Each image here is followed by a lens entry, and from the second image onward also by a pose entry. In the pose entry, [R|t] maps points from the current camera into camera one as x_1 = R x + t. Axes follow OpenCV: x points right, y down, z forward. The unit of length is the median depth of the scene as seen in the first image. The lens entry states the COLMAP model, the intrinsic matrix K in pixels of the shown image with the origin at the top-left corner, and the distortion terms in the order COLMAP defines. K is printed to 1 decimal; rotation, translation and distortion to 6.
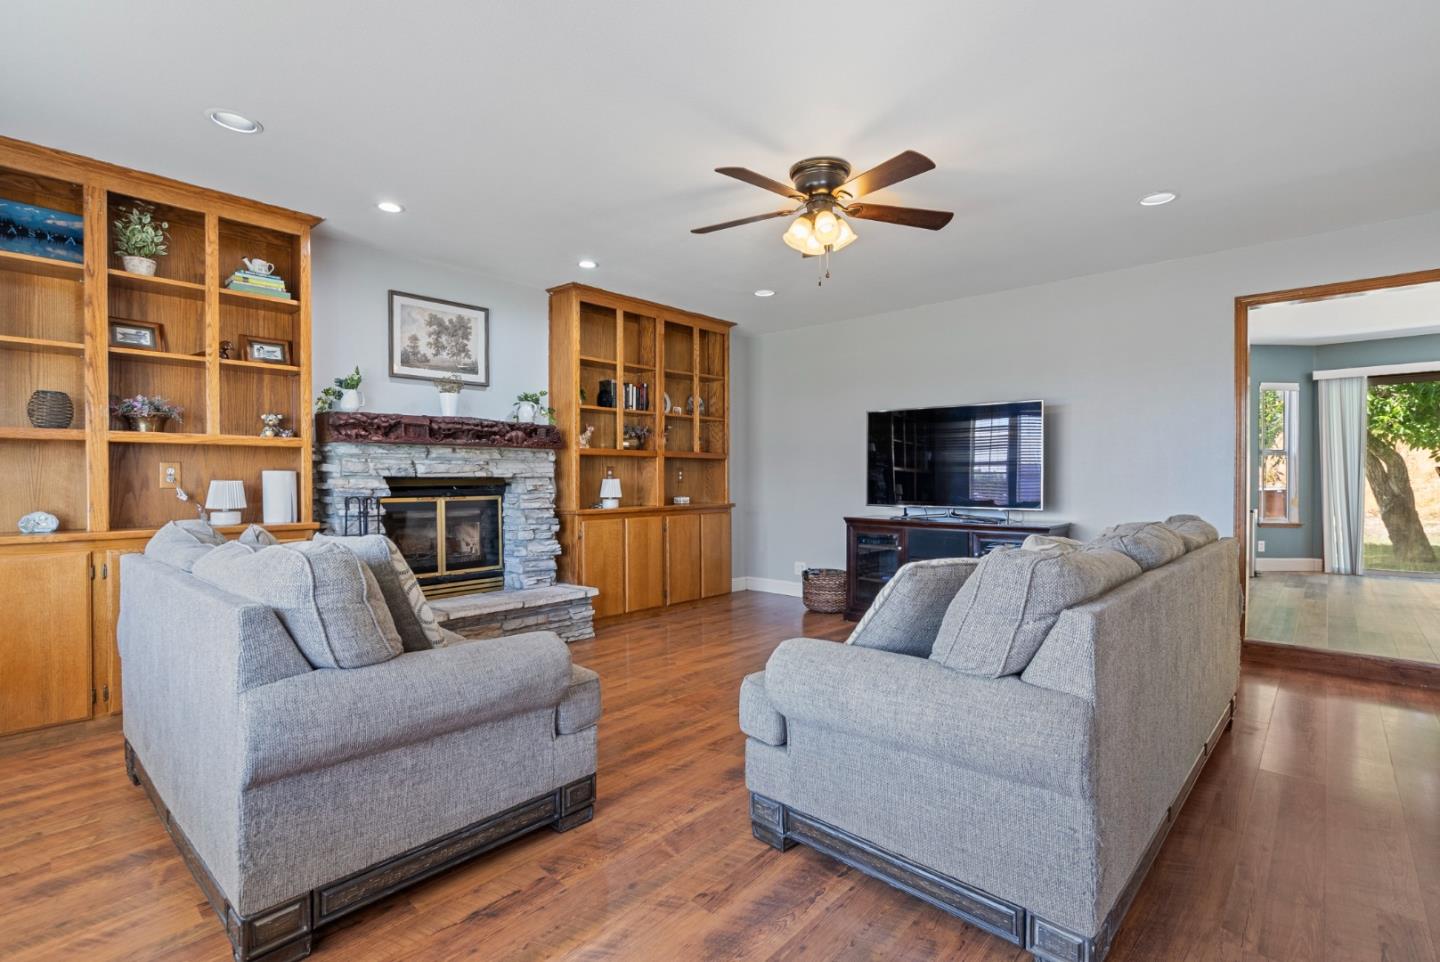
lens RADIAL K [[675.1, 0, 720.0], [0, 675.1, 481.0], [0, 0, 1]] dist [-0.000333, 0.000804]
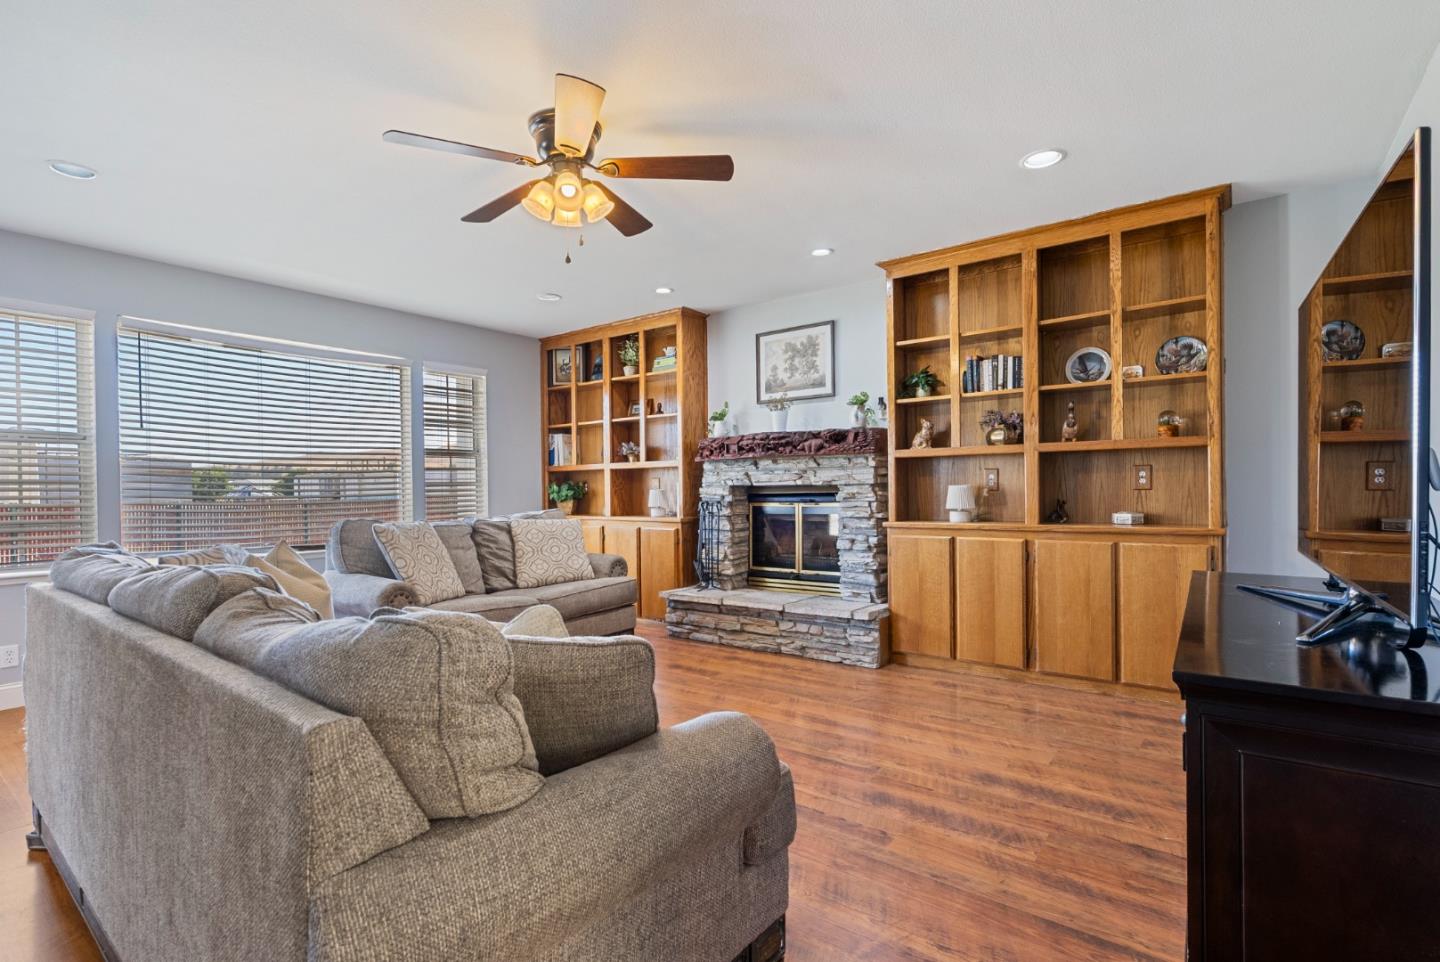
lens RADIAL K [[692.7, 0, 720.0], [0, 692.7, 481.0], [0, 0, 1]] dist [0.002111, 0.000052]
pose [[0.086583, -0.009087, -0.996203, 0.682466], [0.008365, 0.999930, -0.008394, -0.003708], [0.996209, -0.007607, 0.086653, 0.730204]]
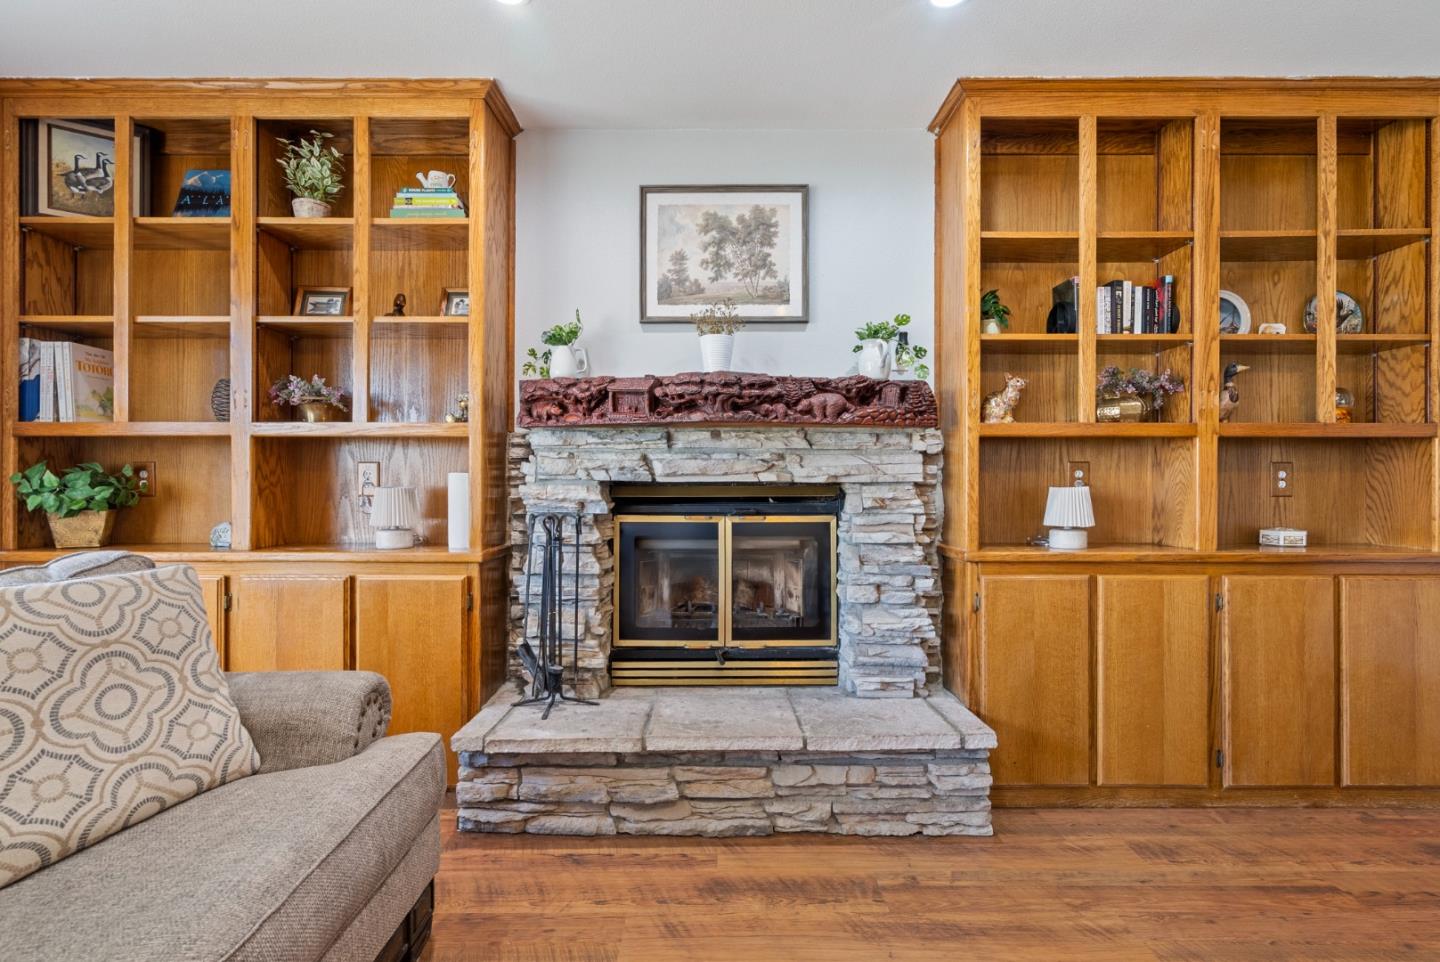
lens RADIAL K [[675.1, 0, 720.0], [0, 675.1, 481.0], [0, 0, 1]] dist [-0.000333, 0.000804]
pose [[0.672552, -0.000376, -0.740050, 0.025624], [-0.005930, 0.999965, -0.005897, -0.003179], [0.740026, 0.008355, 0.672526, 0.562042]]
